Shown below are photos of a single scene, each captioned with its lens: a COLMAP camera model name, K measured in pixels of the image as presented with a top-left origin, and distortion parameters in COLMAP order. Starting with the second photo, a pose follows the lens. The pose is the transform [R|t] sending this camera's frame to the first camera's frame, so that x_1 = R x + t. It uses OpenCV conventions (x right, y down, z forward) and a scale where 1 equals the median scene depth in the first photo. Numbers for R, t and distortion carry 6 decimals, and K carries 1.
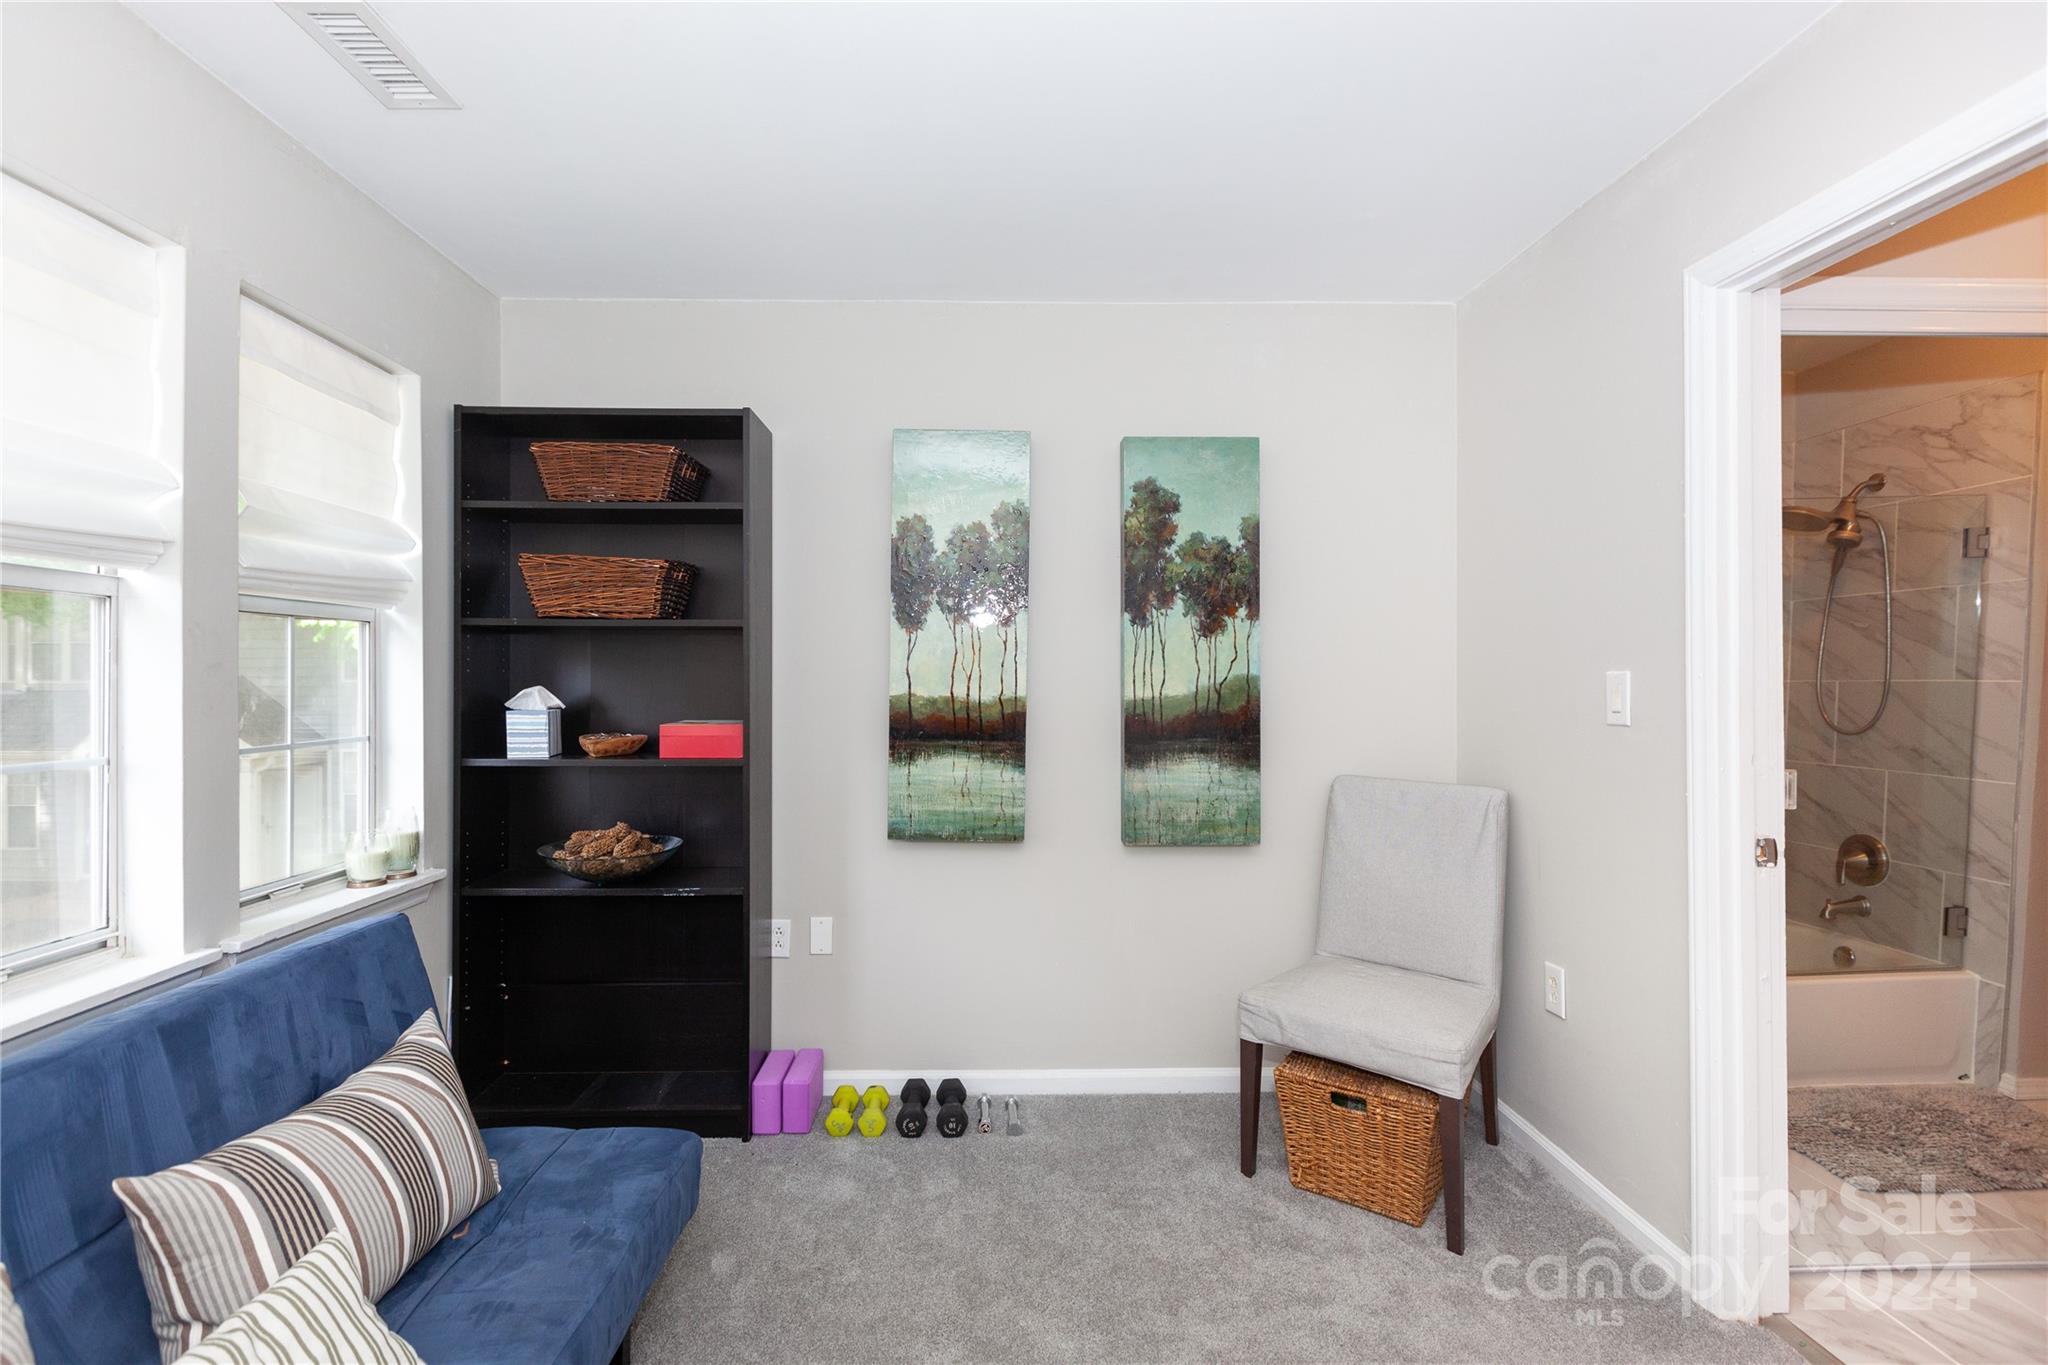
lens RADIAL K [[928.6, 0, 1003.4], [0, 928.6, 672.3], [0, 0, 1]] dist [-0.001719, 0.000059]
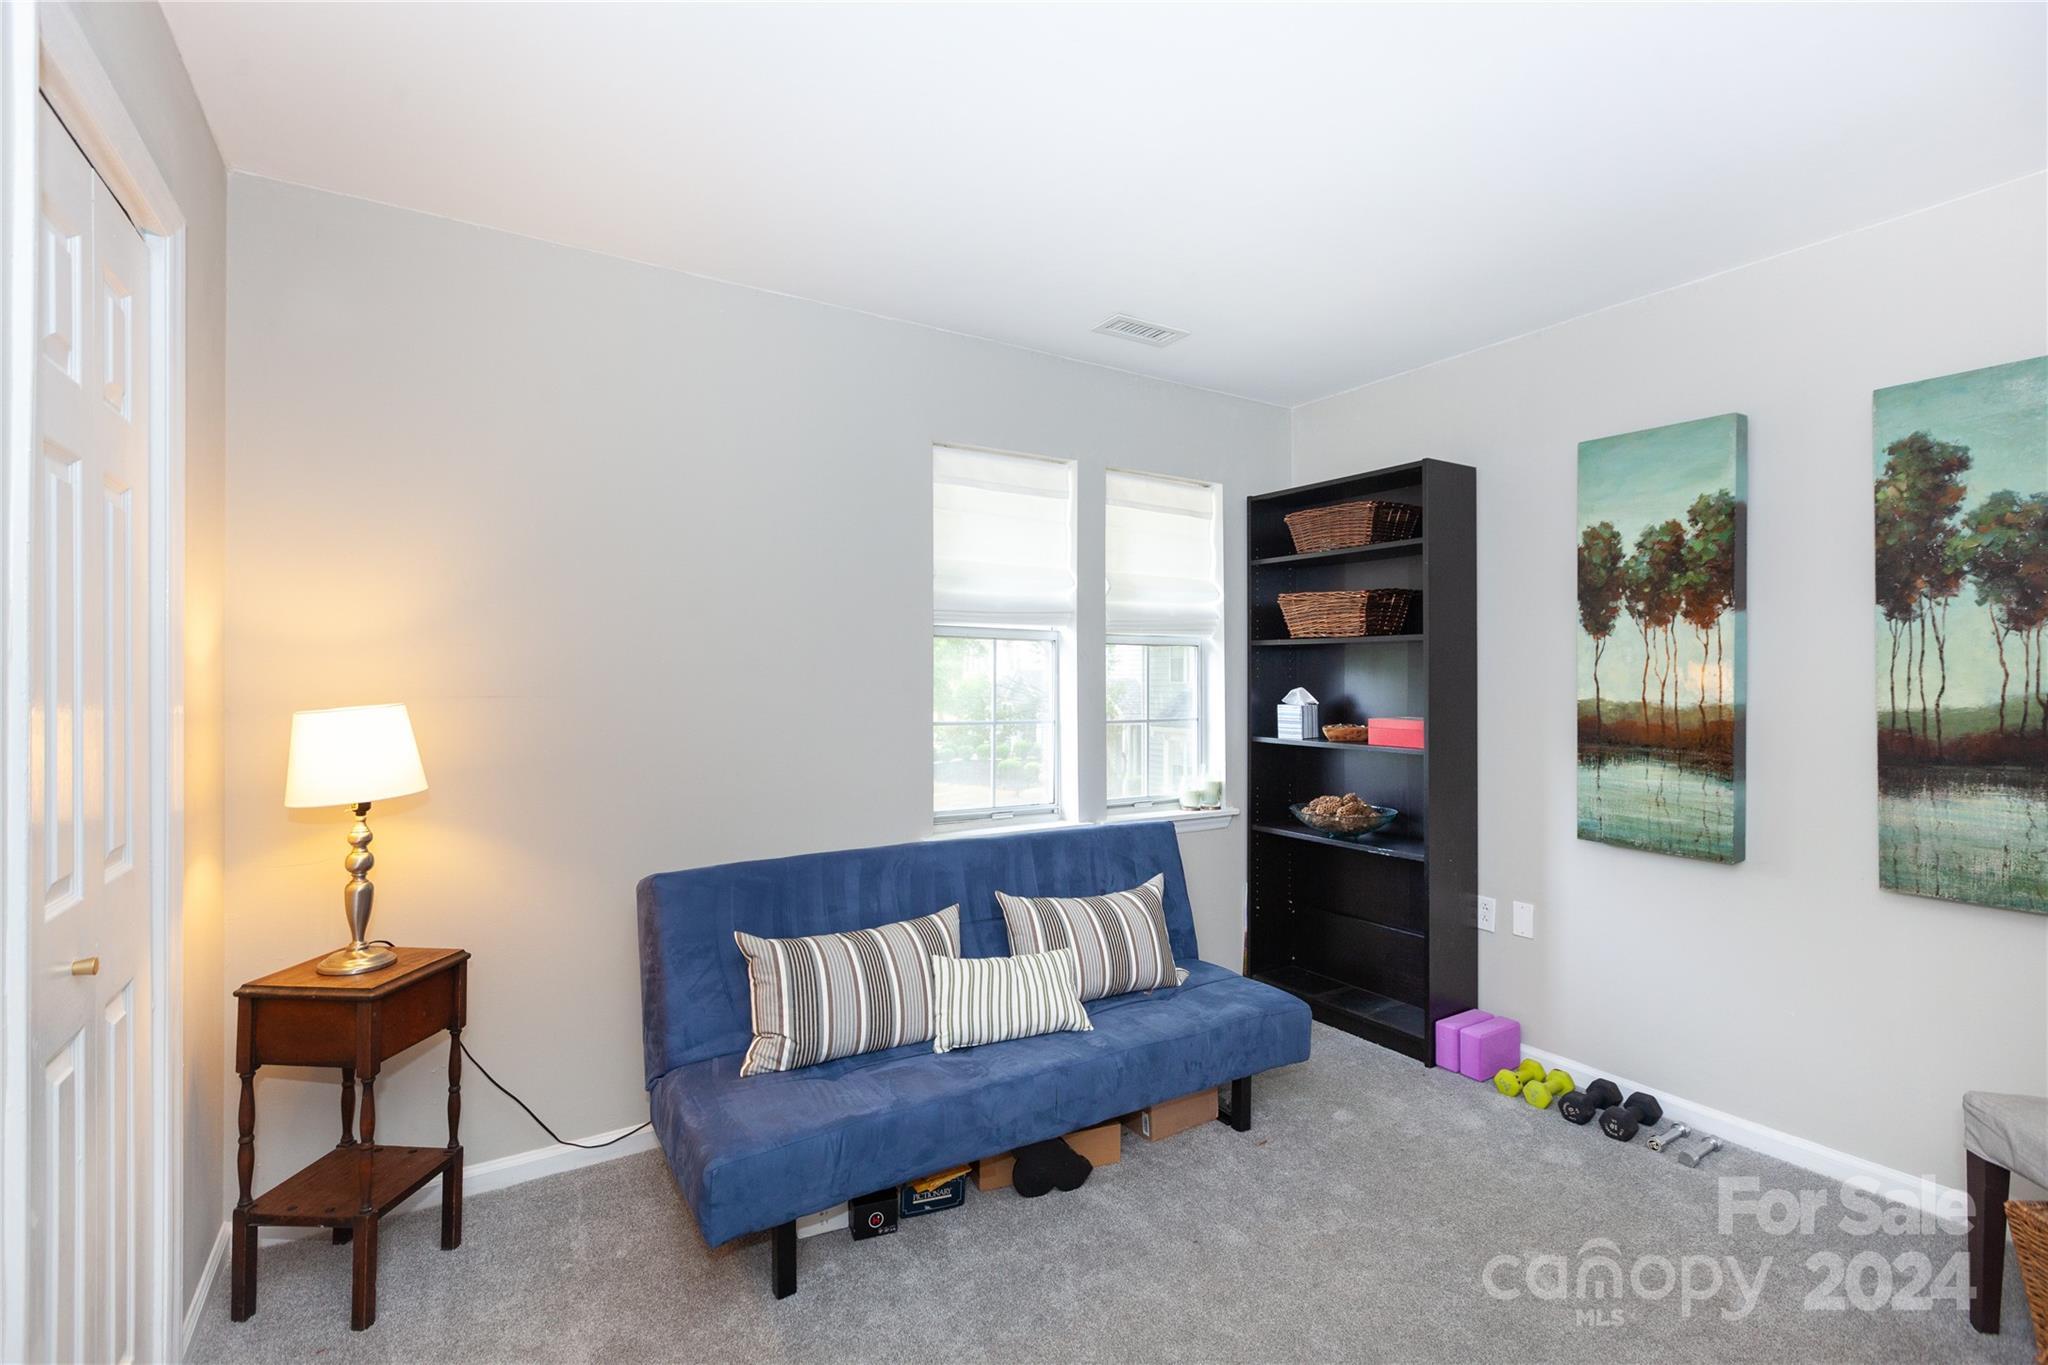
lens RADIAL K [[928.6, 0, 1003.4], [0, 928.6, 672.3], [0, 0, 1]] dist [-0.001719, 0.000059]
pose [[0.505548, -0.004607, -0.862786, 0.447513], [0.000906, 0.999988, -0.004809, -0.001571], [0.862798, 0.001650, 0.505546, -0.077463]]
